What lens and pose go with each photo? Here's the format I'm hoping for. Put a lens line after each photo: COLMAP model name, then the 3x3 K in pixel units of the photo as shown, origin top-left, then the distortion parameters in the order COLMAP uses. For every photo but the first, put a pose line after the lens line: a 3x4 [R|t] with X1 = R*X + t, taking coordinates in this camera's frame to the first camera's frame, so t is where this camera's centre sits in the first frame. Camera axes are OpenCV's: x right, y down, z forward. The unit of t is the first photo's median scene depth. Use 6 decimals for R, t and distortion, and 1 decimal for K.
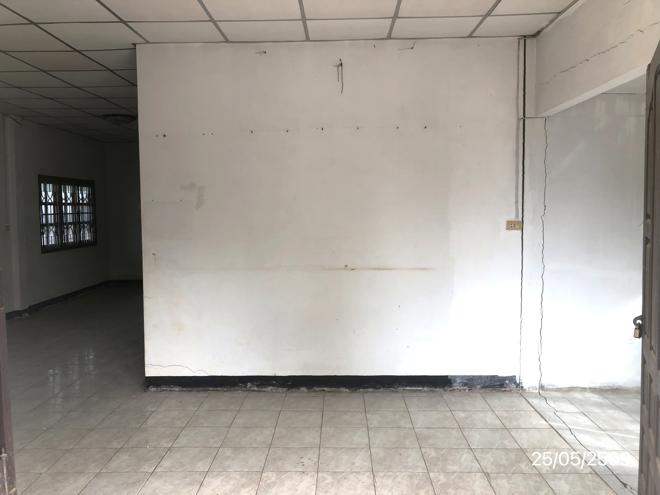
lens RADIAL K [[536.6, 0, 330.0], [0, 536.6, 247.5], [0, 0, 1]] dist [0.008269, 0.001629]
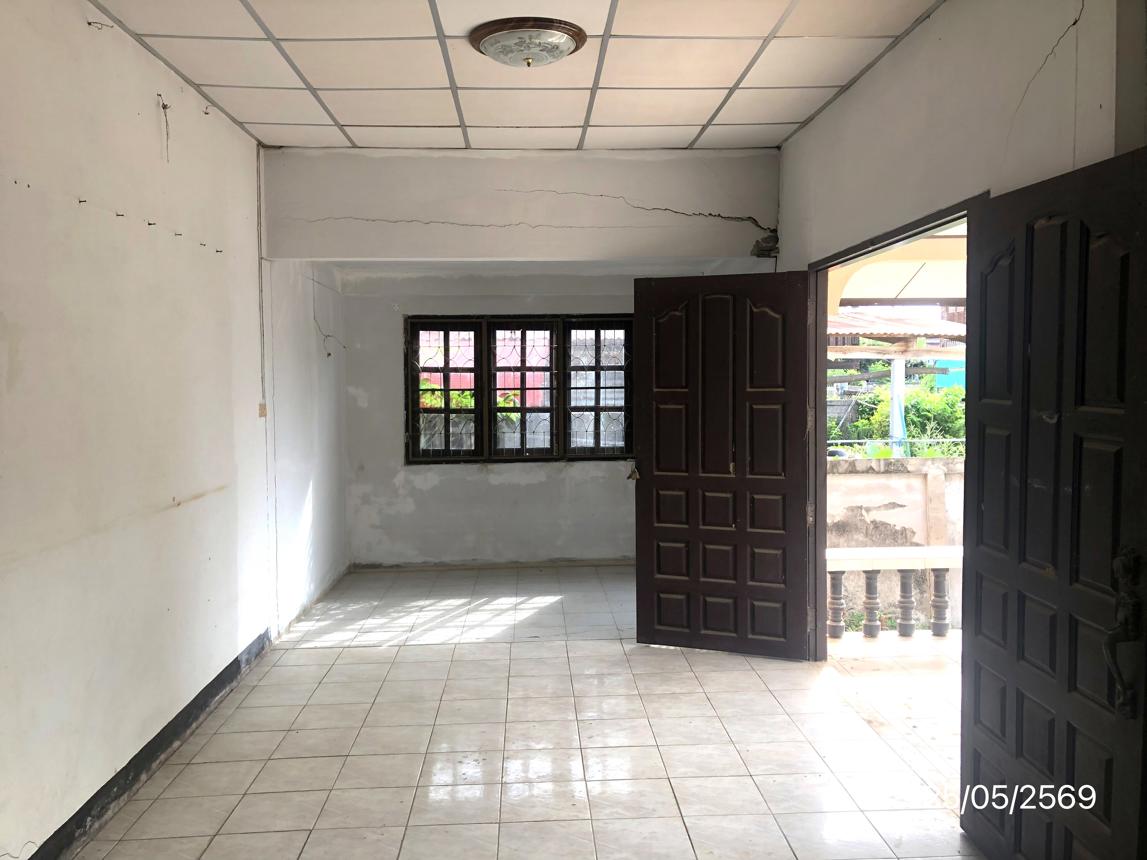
lens RADIAL K [[929.5, 0, 577.7], [0, 929.5, 422.4], [0, 0, 1]] dist [-0.001510, -0.002525]
pose [[-0.059552, -0.040611, 0.997399, -0.752382], [0.084072, 0.995418, 0.045550, -0.038182], [-0.994679, 0.086566, -0.055865, 0.568450]]
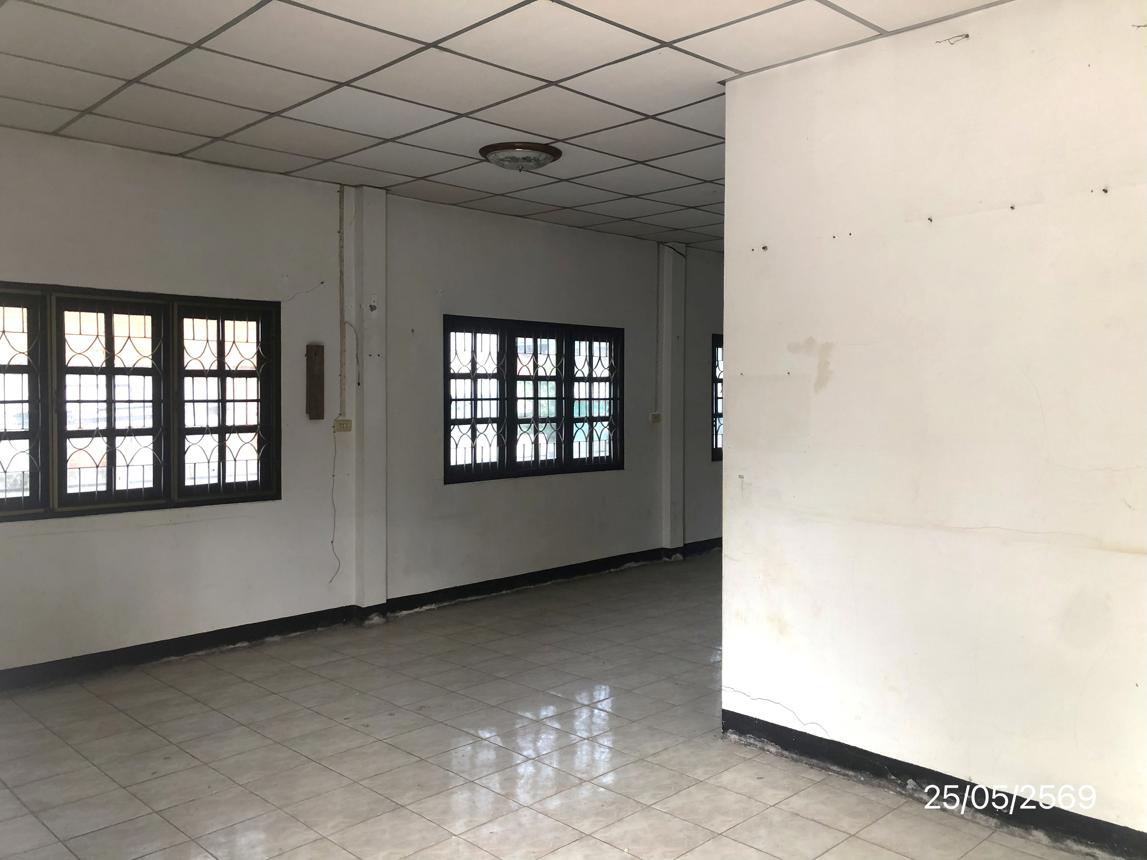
lens RADIAL K [[929.5, 0, 577.7], [0, 929.5, 422.4], [0, 0, 1]] dist [-0.001510, -0.002525]
pose [[0.718965, 0.033356, -0.694246, 0.184071], [-0.059401, 0.998142, -0.013558, -0.018750], [0.692504, 0.050987, 0.719610, 0.245578]]
